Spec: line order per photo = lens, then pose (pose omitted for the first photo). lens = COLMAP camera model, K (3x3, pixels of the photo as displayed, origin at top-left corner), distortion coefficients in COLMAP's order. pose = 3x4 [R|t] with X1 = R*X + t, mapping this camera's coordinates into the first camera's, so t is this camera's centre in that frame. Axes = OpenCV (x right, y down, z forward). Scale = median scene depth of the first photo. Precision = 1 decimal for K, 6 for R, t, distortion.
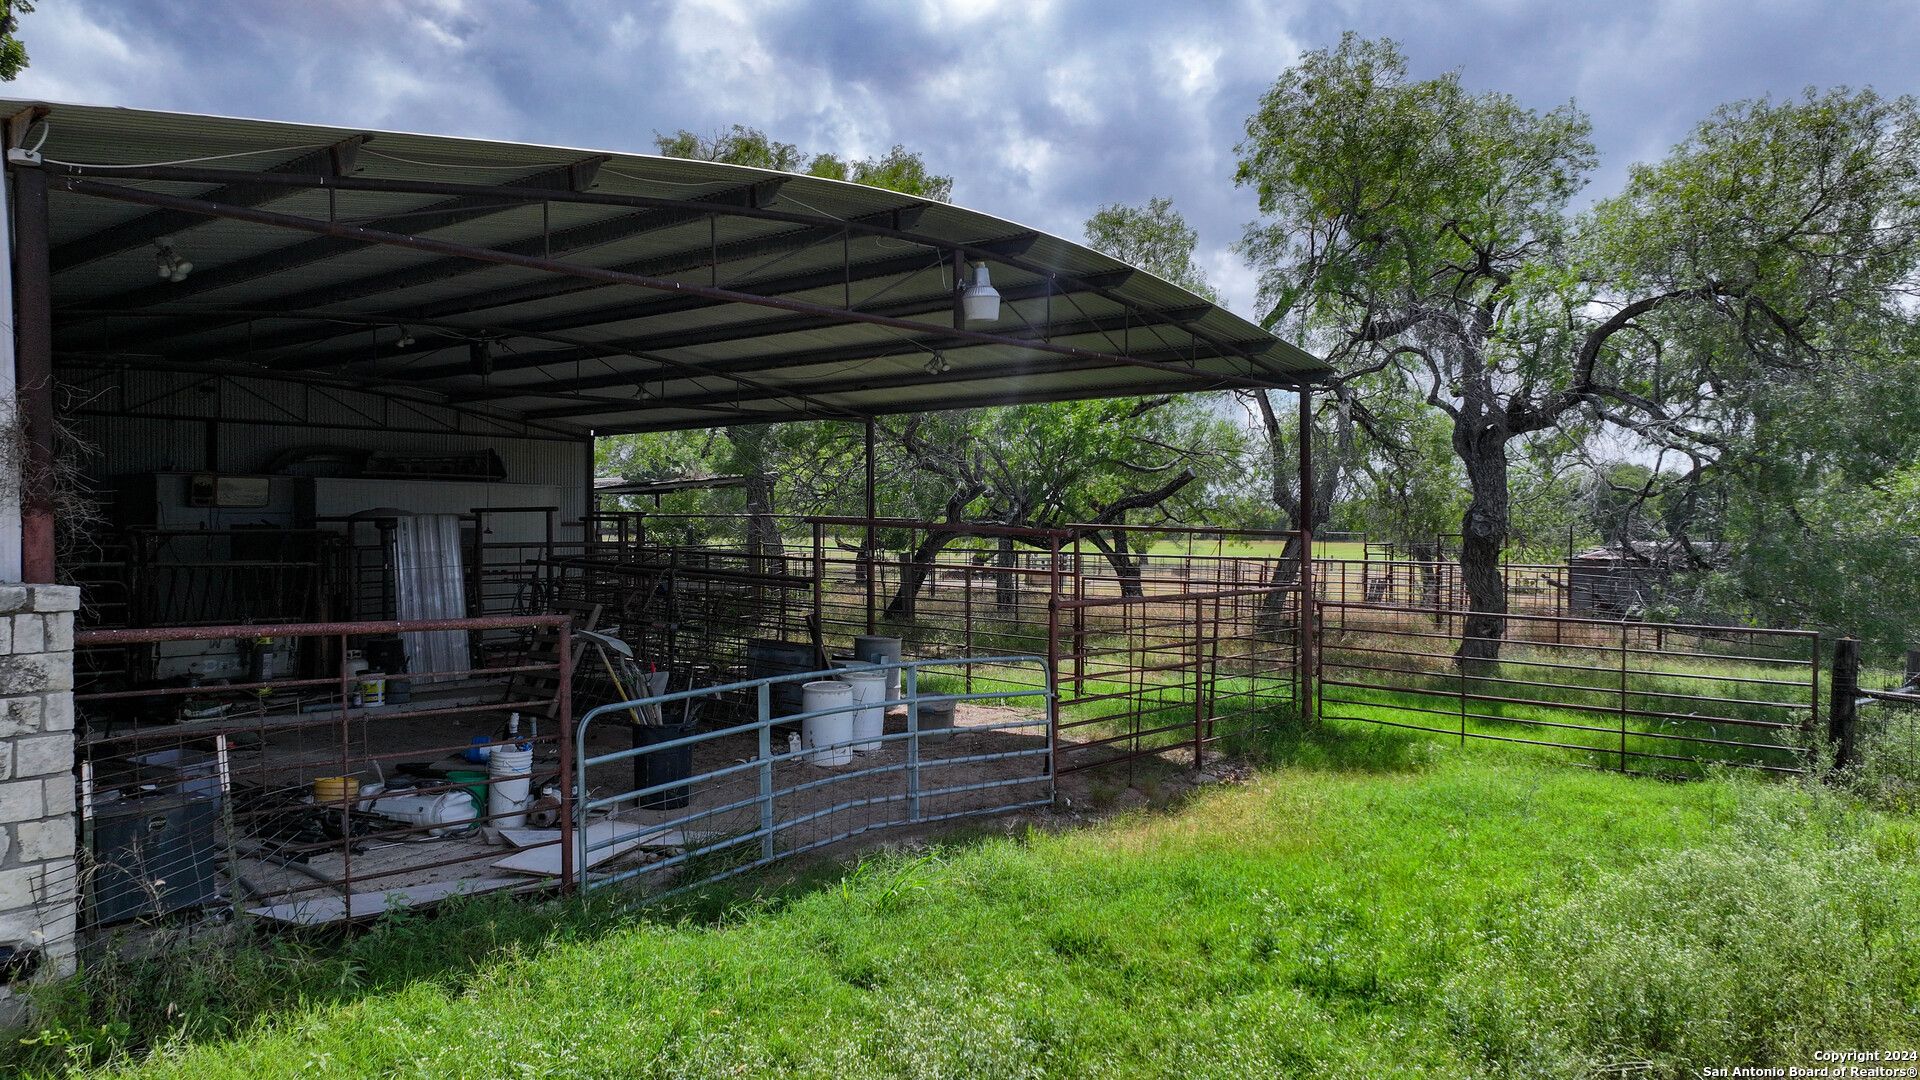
lens RADIAL K [[1338.7, 0, 960.0], [0, 1338.7, 540.0], [0, 0, 1]] dist [0.004280, 0.004242]
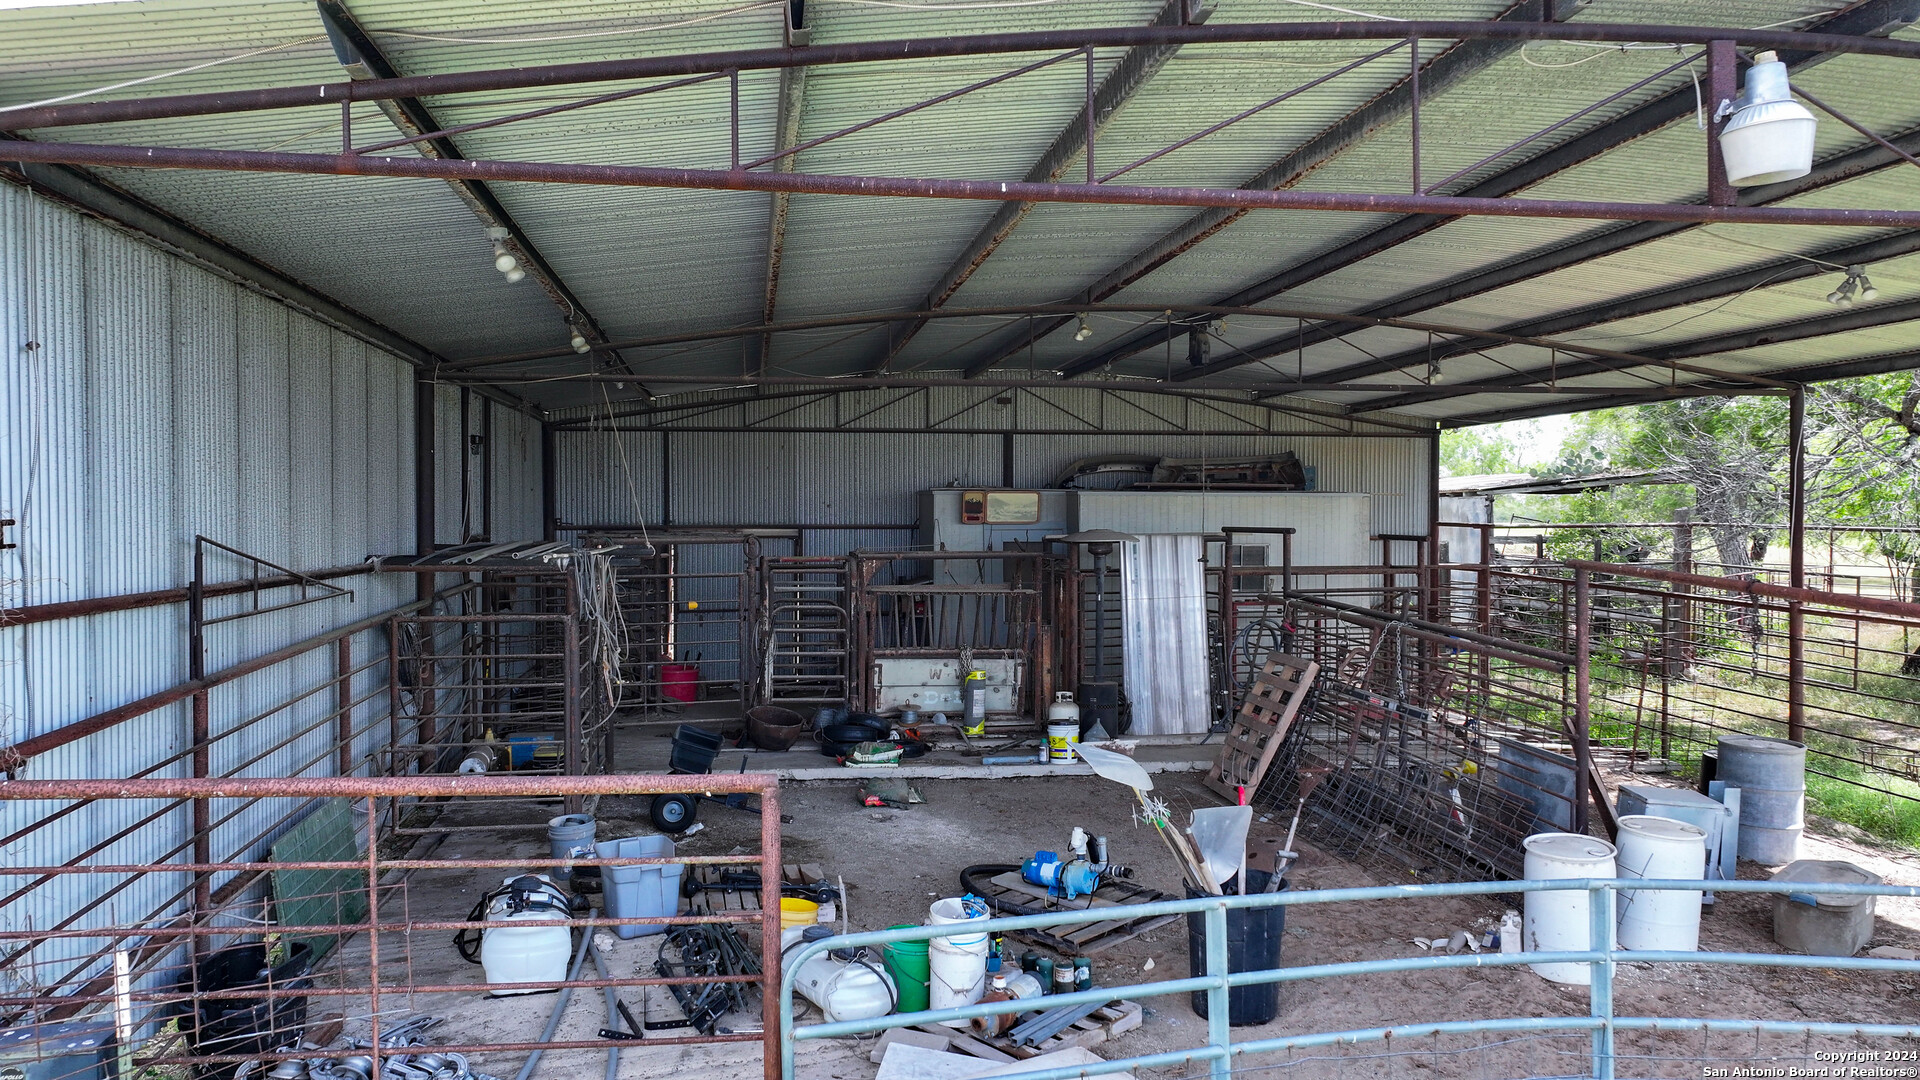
lens RADIAL K [[1338.7, 0, 960.0], [0, 1338.7, 540.0], [0, 0, 1]] dist [0.004280, 0.004242]
pose [[0.746239, 0.013704, -0.665537, 0.066707], [-0.008131, 0.999901, 0.011473, -0.023236], [0.665629, -0.003150, 0.746277, 0.263226]]
